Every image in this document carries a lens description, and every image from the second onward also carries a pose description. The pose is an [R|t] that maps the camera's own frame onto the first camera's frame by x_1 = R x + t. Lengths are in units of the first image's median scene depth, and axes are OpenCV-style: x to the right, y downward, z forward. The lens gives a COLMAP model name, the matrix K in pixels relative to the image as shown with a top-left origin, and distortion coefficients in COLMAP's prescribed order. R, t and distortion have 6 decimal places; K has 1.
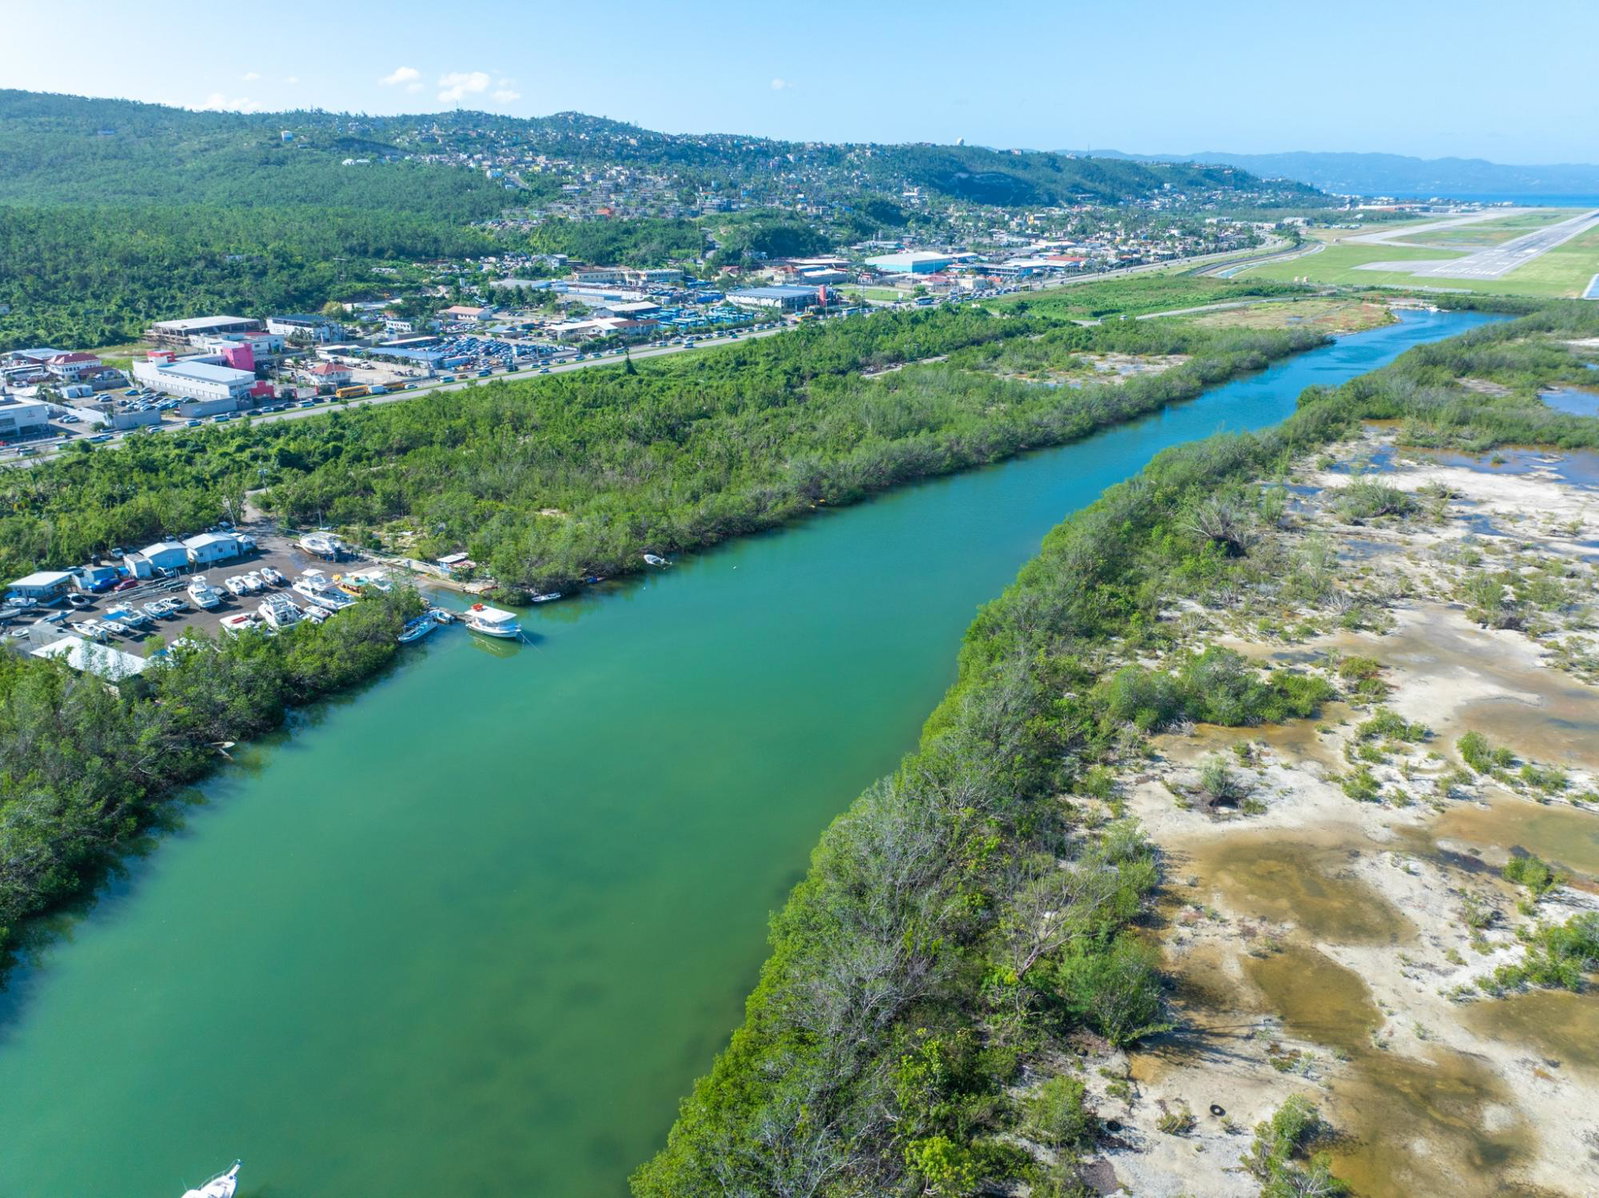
lens RADIAL K [[1121.5, 0, 809.1], [0, 1121.5, 603.4], [0, 0, 1]] dist [-0.054573, 0.024963]
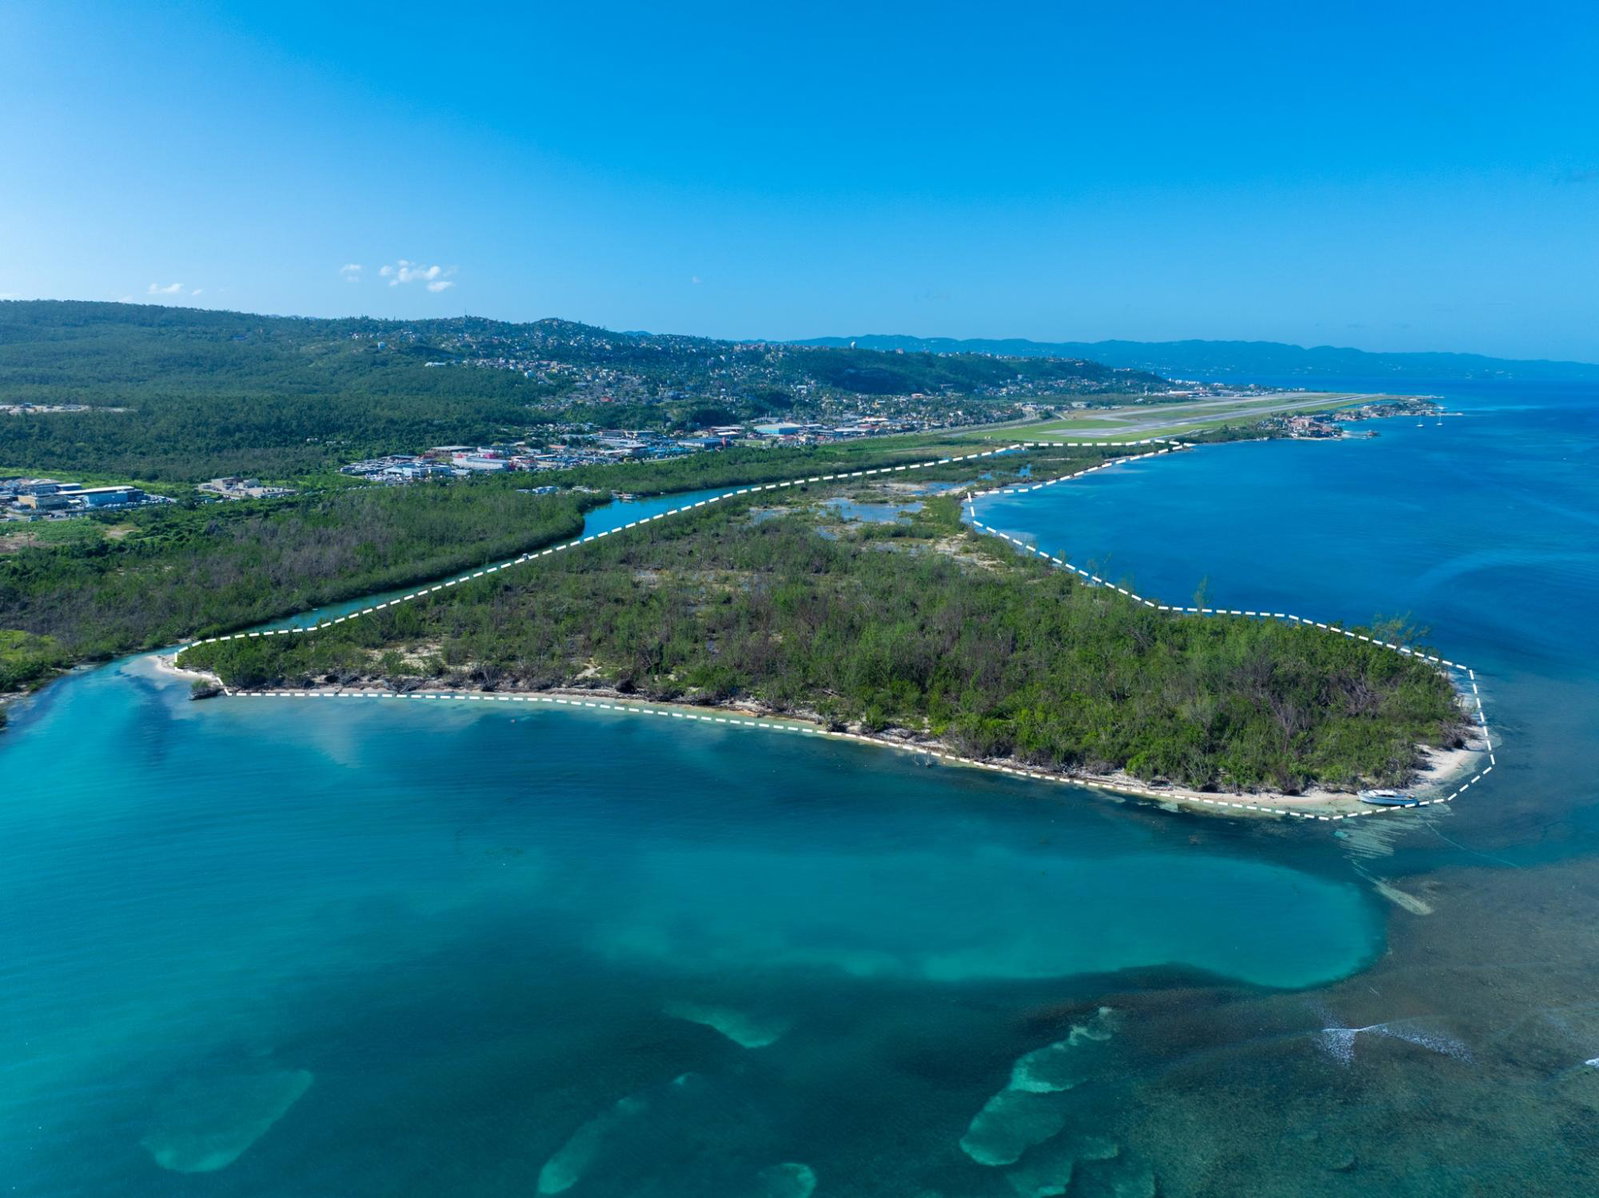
lens RADIAL K [[1119.5, 0, 801.5], [0, 1119.5, 612.0], [0, 0, 1]] dist [-0.040487, 0.004738]
pose [[0.999041, -0.000839, 0.043786, 0.113989], [0.007050, 0.989858, -0.141887, 0.594991], [-0.043223, 0.142060, 0.988914, -1.822455]]
